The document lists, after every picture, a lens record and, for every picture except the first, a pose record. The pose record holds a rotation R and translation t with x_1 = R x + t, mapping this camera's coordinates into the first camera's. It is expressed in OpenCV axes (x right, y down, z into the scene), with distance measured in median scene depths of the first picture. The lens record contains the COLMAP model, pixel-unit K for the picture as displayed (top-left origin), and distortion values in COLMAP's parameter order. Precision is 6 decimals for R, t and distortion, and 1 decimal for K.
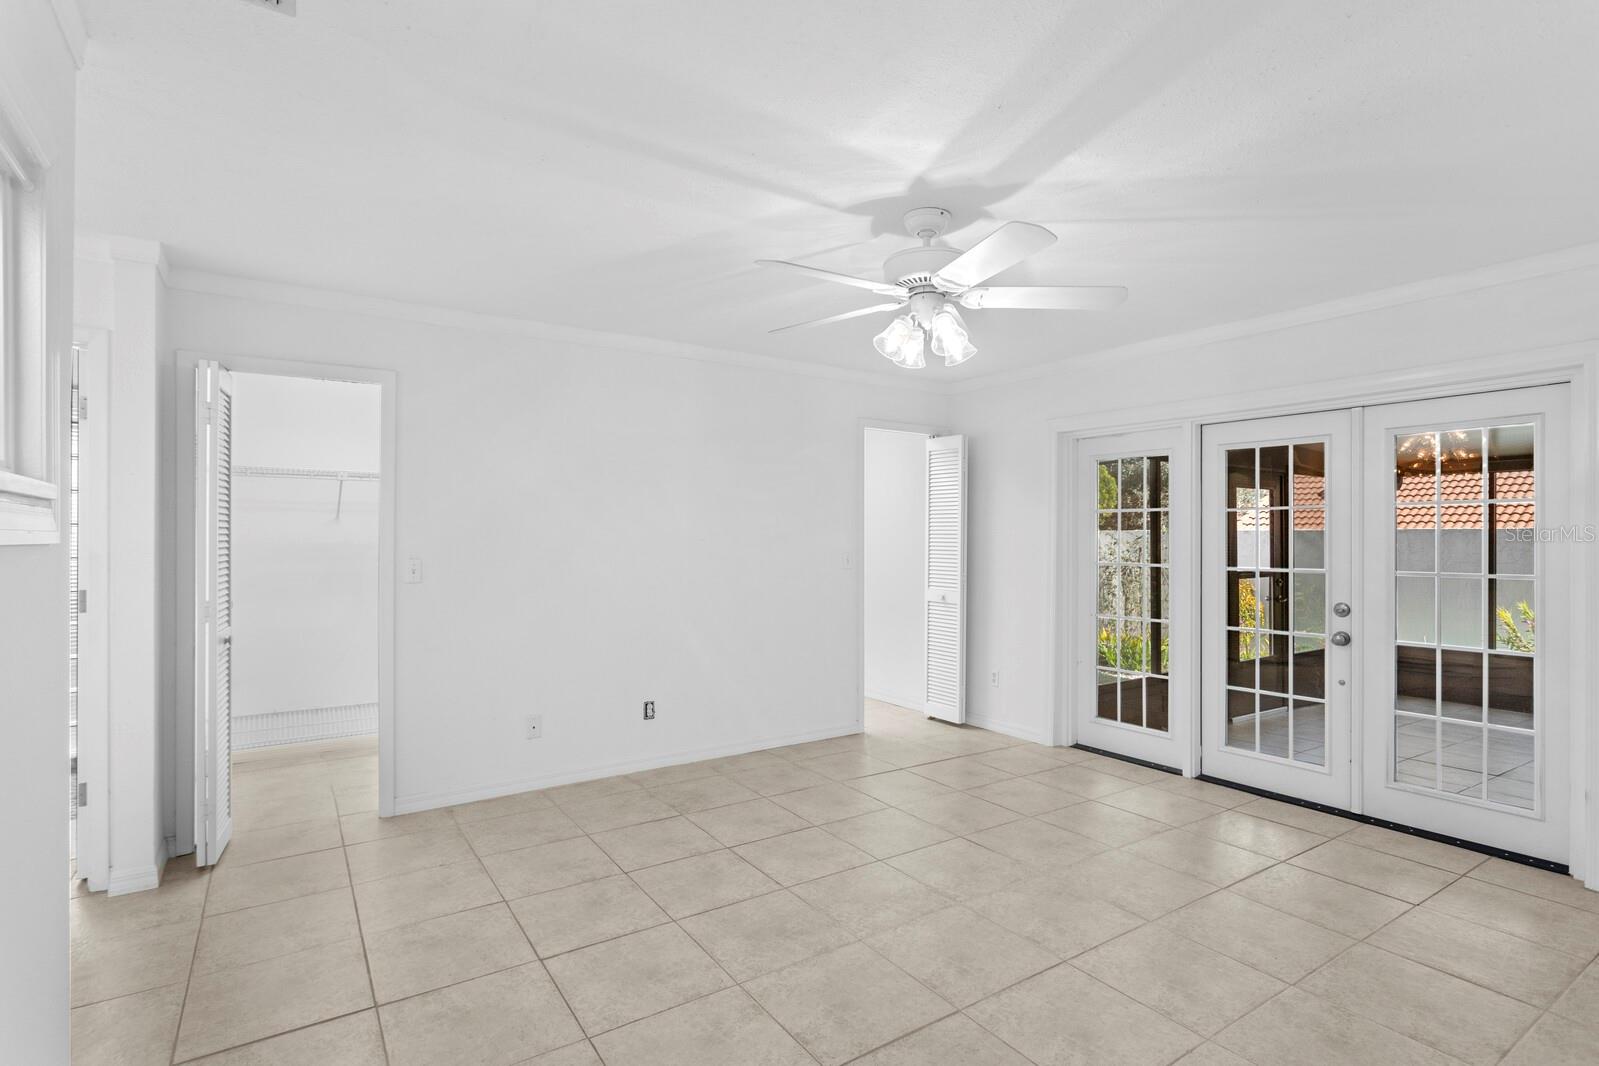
lens RADIAL K [[804.5, 0, 835.6], [0, 804.5, 534.5], [0, 0, 1]] dist [-0.014183, 0.007614]
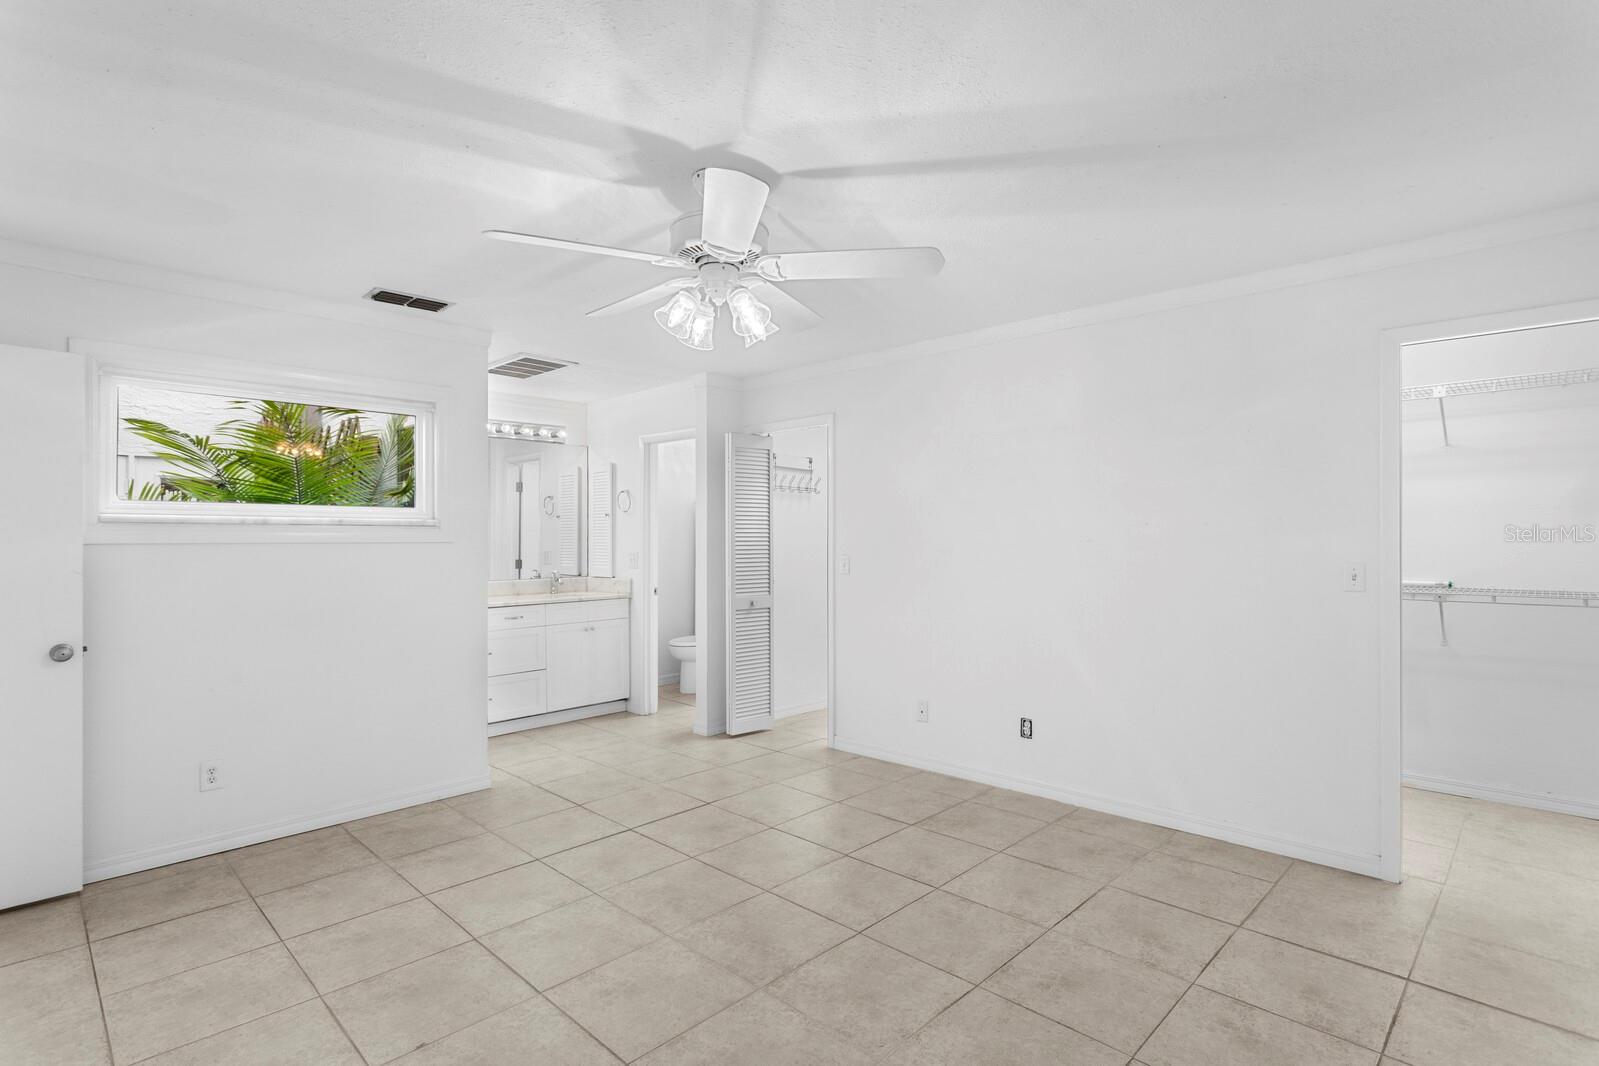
lens RADIAL K [[804.5, 0, 787.6], [0, 804.5, 534.0], [0, 0, 1]] dist [-0.014183, 0.007614]
pose [[0.167134, -0.007047, -0.985909, 0.709342], [0.003519, 0.999972, -0.006551, 0.002457], [0.985928, -0.002374, 0.167154, 0.655729]]
